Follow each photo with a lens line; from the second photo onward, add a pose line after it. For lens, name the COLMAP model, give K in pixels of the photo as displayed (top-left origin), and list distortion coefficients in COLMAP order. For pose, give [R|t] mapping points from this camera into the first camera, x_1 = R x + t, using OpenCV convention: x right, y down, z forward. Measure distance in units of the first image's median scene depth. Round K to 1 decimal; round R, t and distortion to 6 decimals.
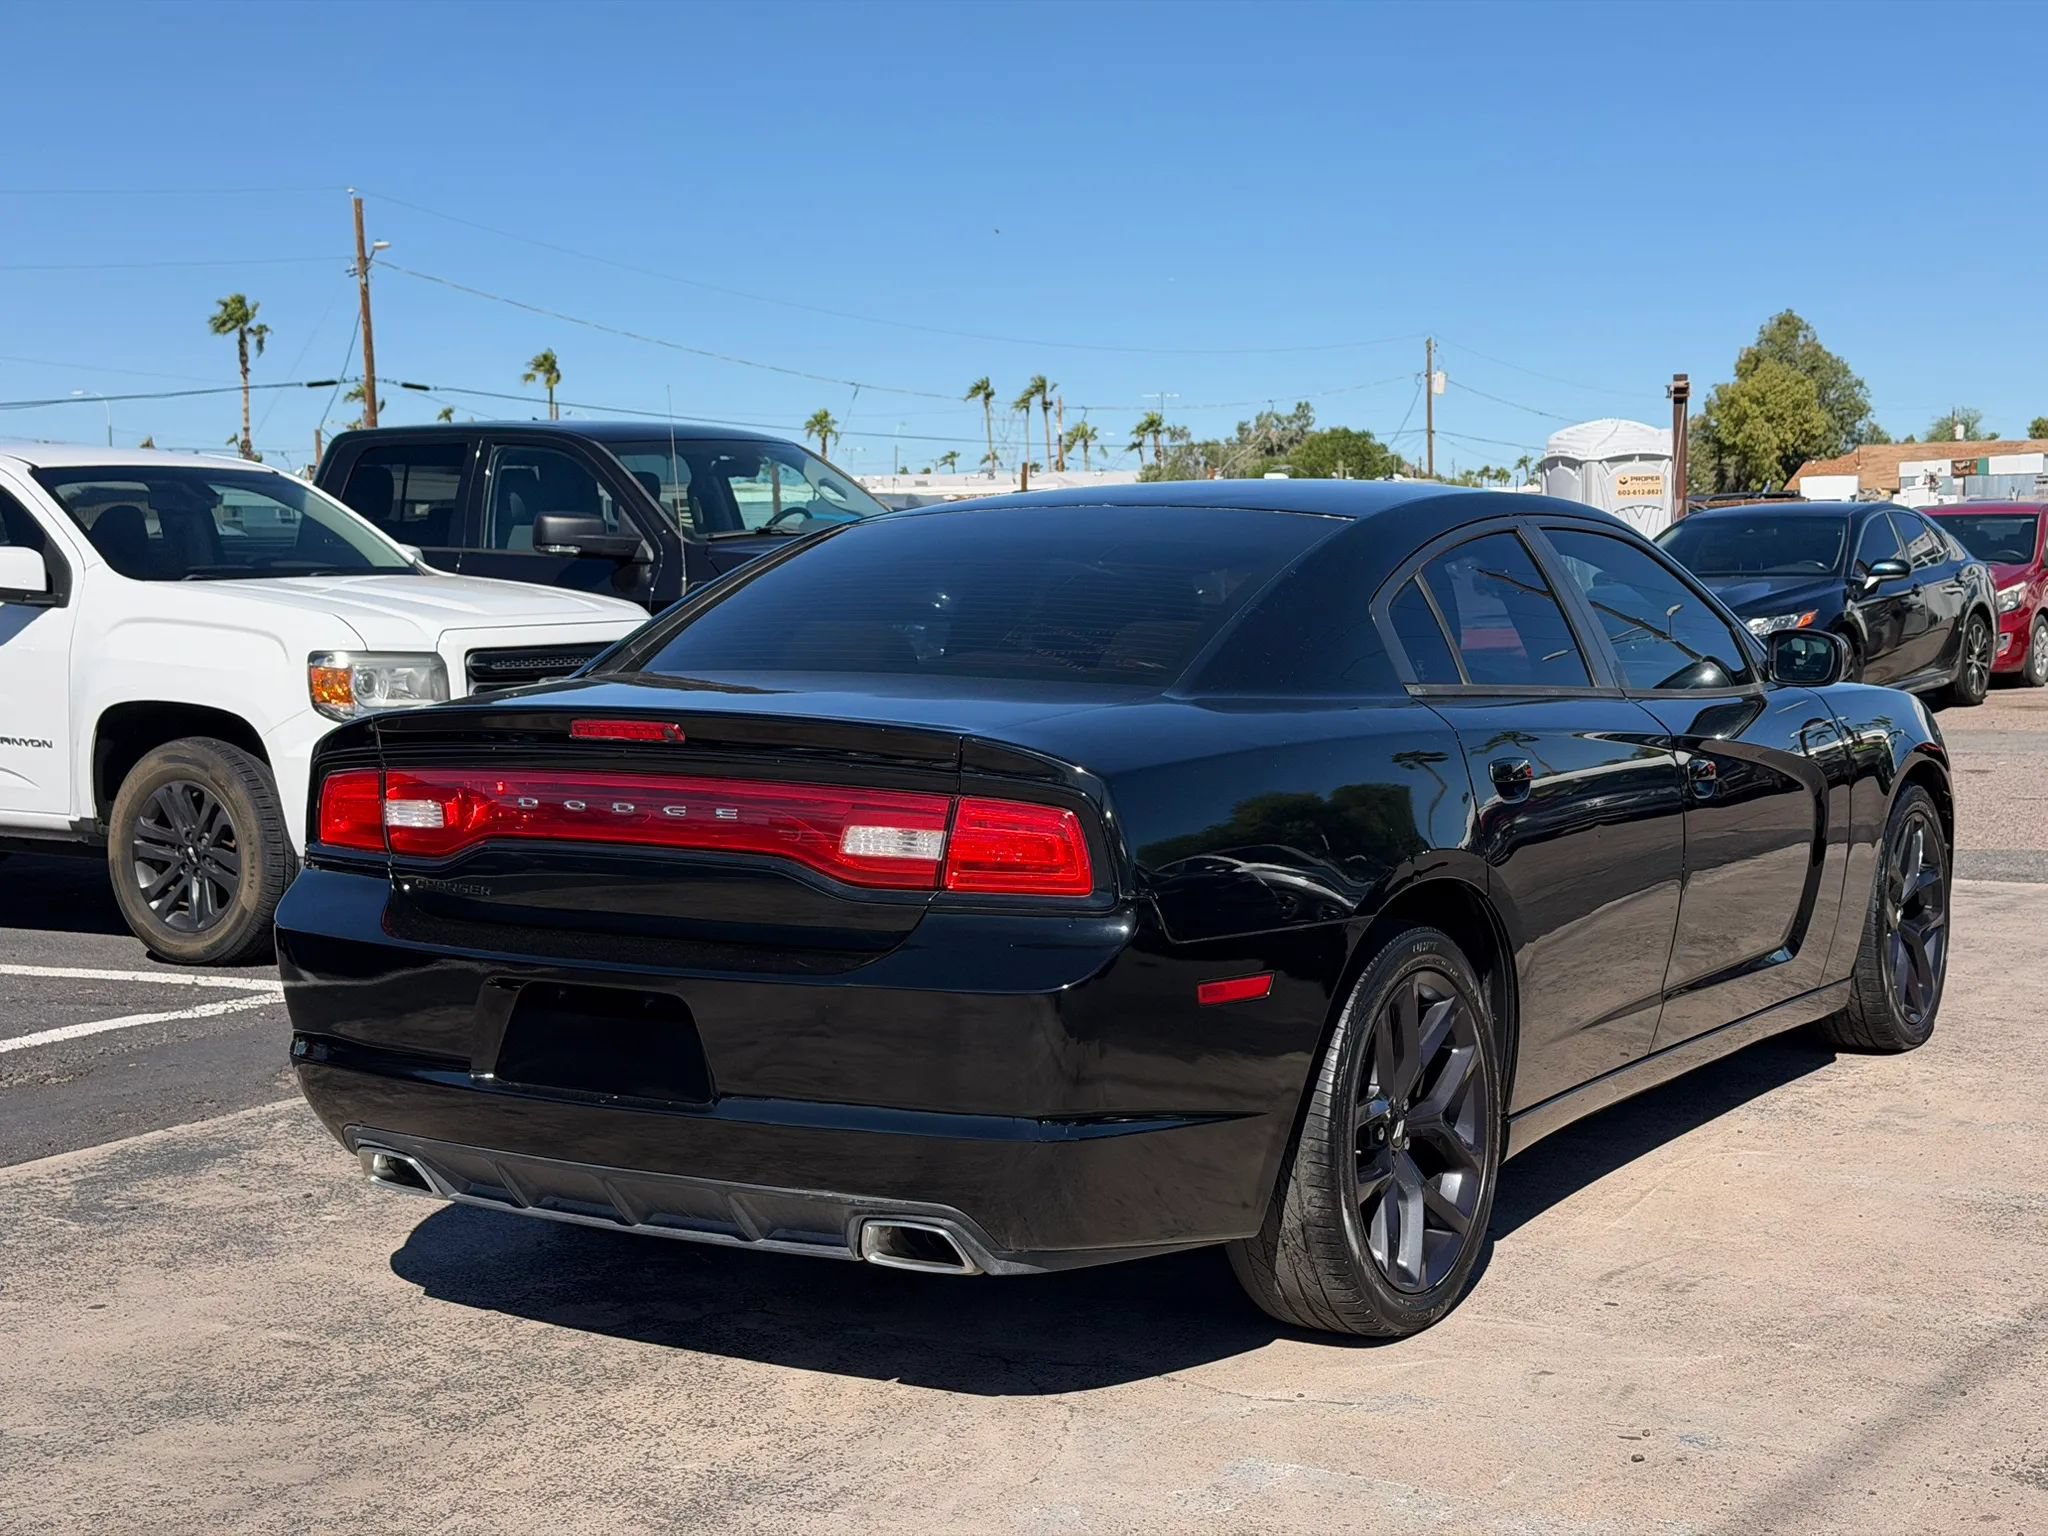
lens RADIAL K [[2814.0, 0, 1035.9], [0, 2814.0, 765.3], [0, 0, 1]] dist [0.122062, 0.000000]
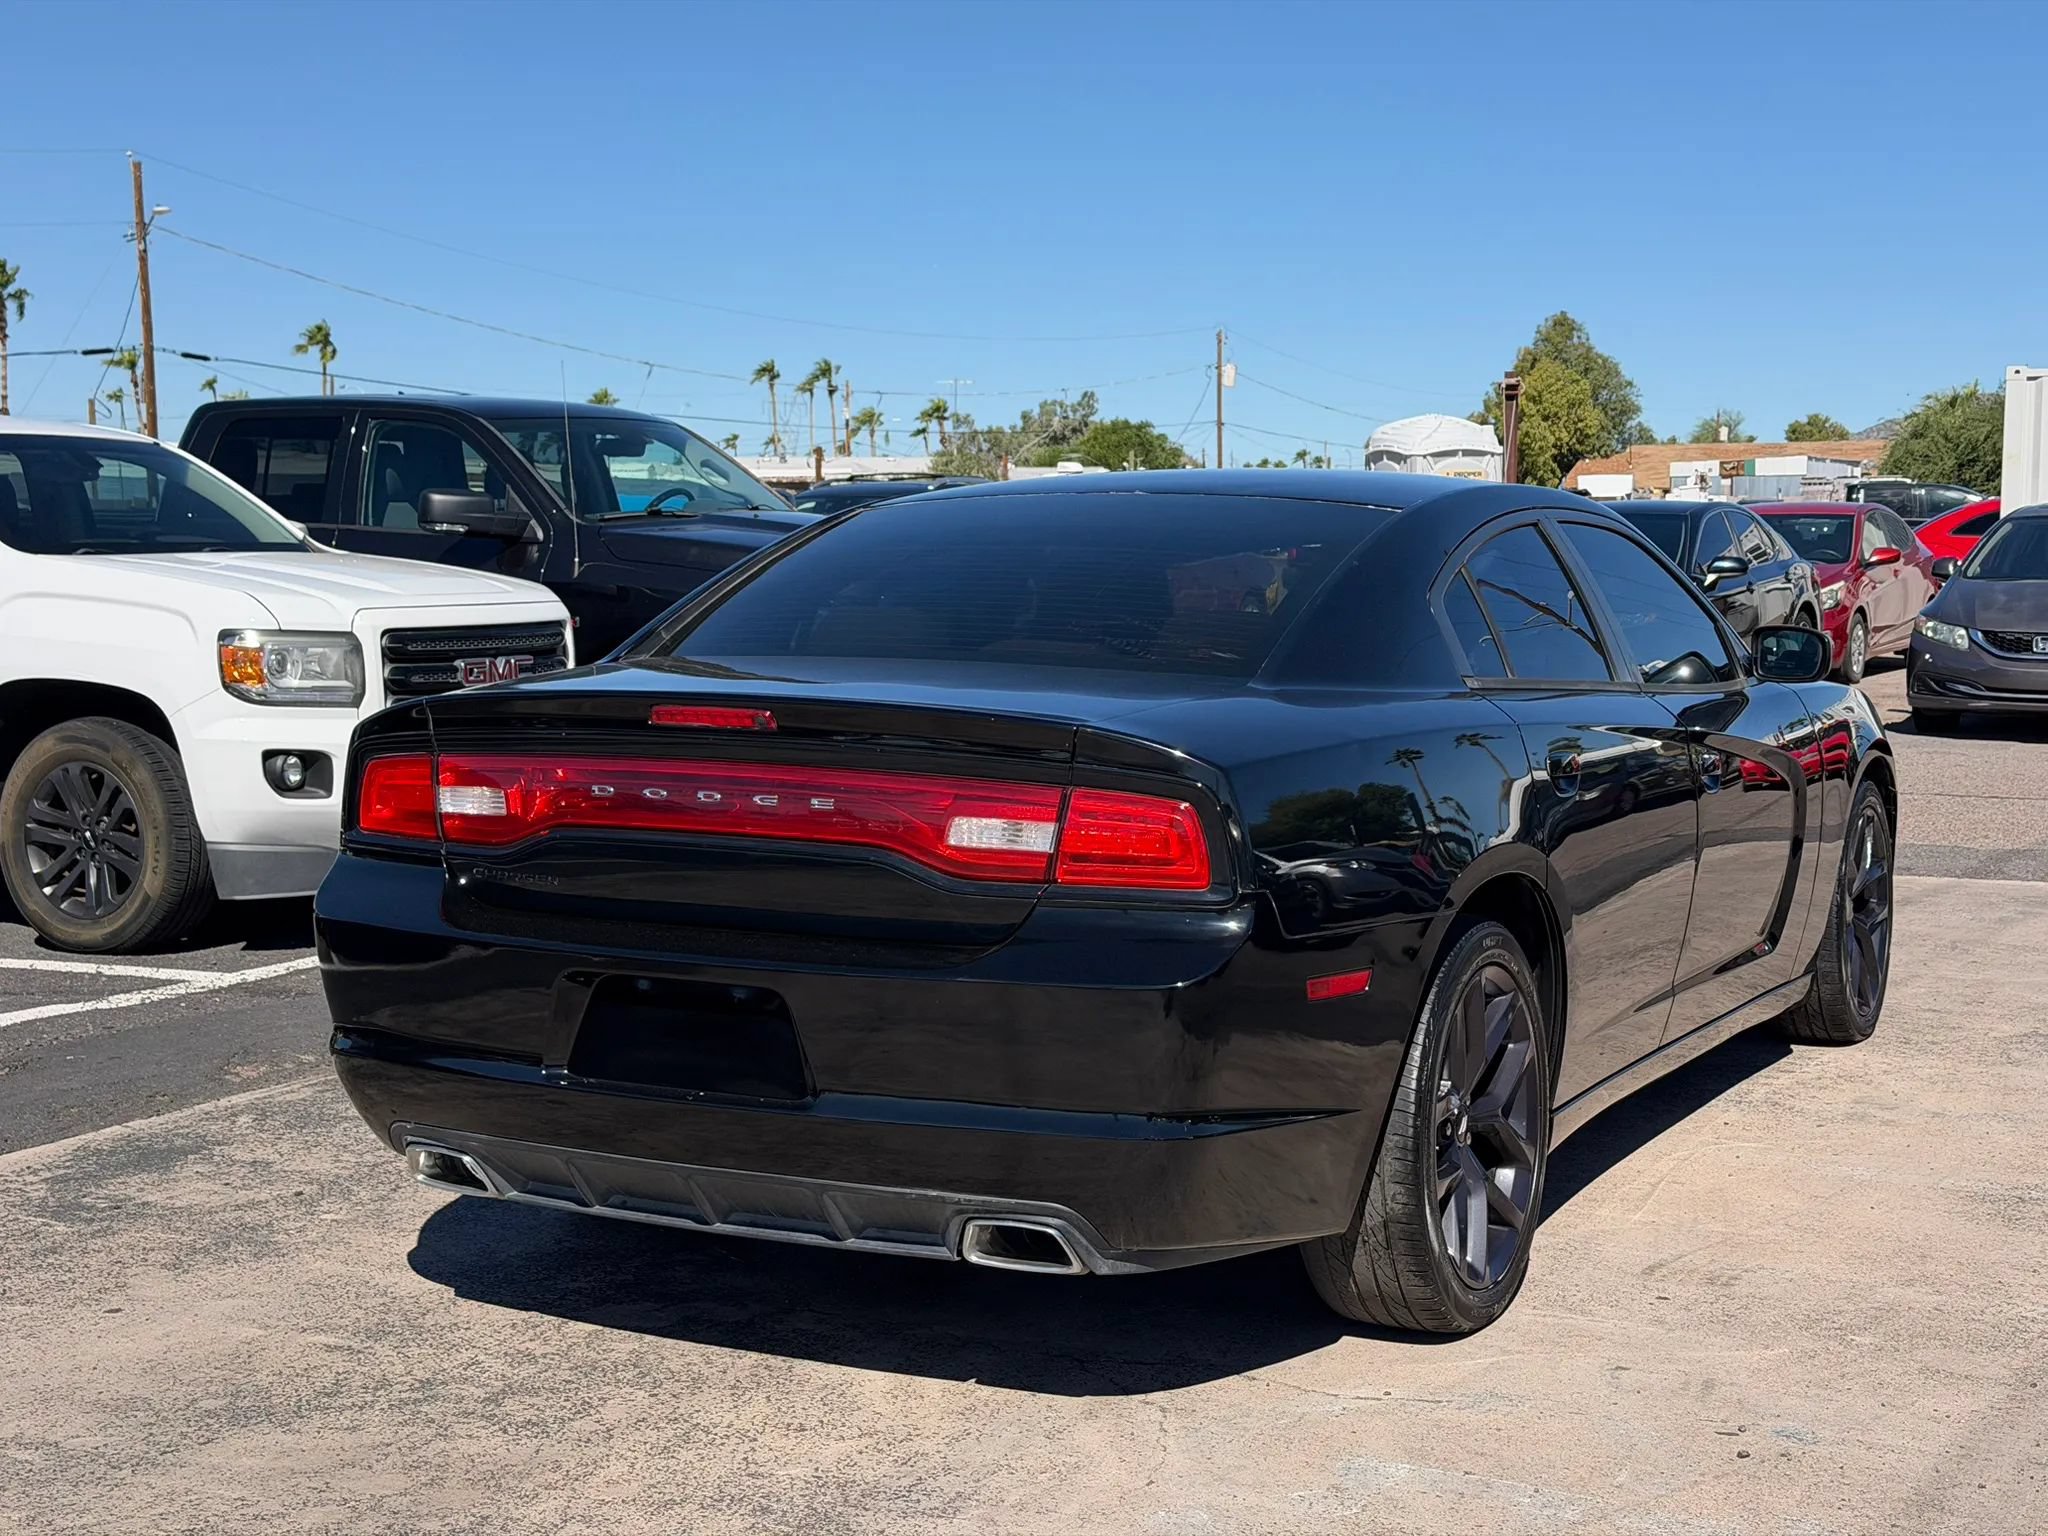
lens RADIAL K [[2814.0, 0, 1039.2], [0, 2814.0, 774.2], [0, 0, 1]] dist [0.122062, 0.000000]
pose [[0.996910, 0.007515, 0.078194, -0.093331], [-0.008132, 0.999938, 0.007568, -0.000824], [-0.078132, -0.008180, 0.996909, 0.018885]]
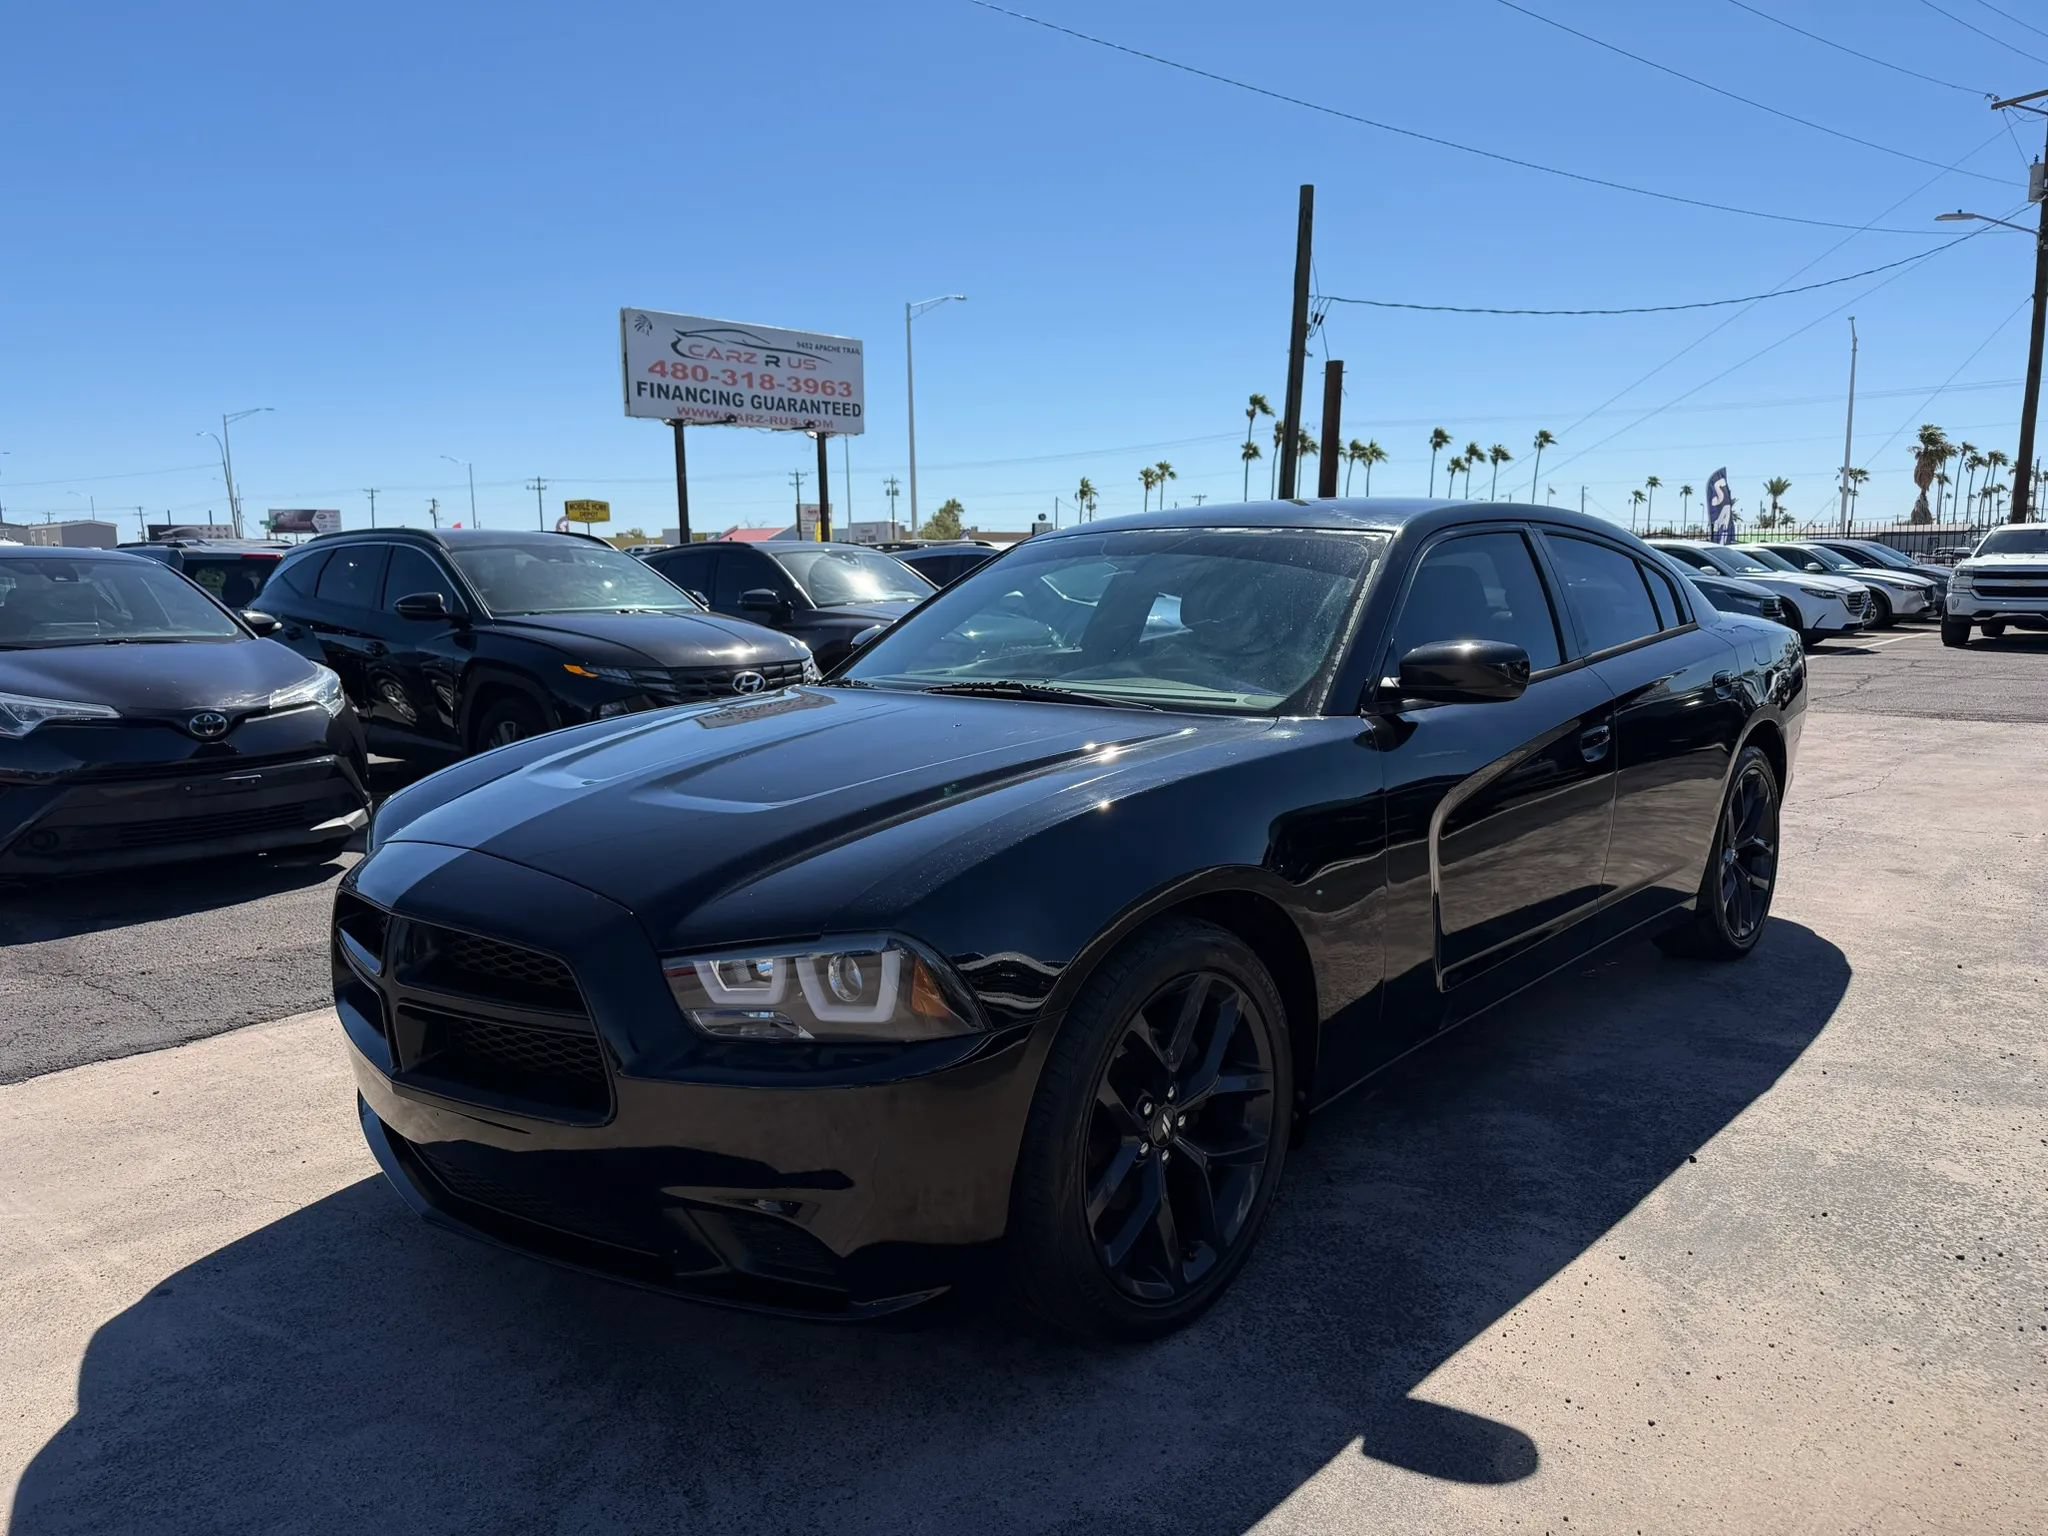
lens RADIAL K [[1444.2, 0, 1024.7], [0, 1444.2, 783.4], [0, 0, 1]] dist [0.022314, -0.026413]
pose [[-0.985224, -0.005555, 0.171179, 0.115936], [0.033267, 0.974231, 0.223086, -0.150238], [-0.168007, 0.225484, -0.959651, 2.056120]]
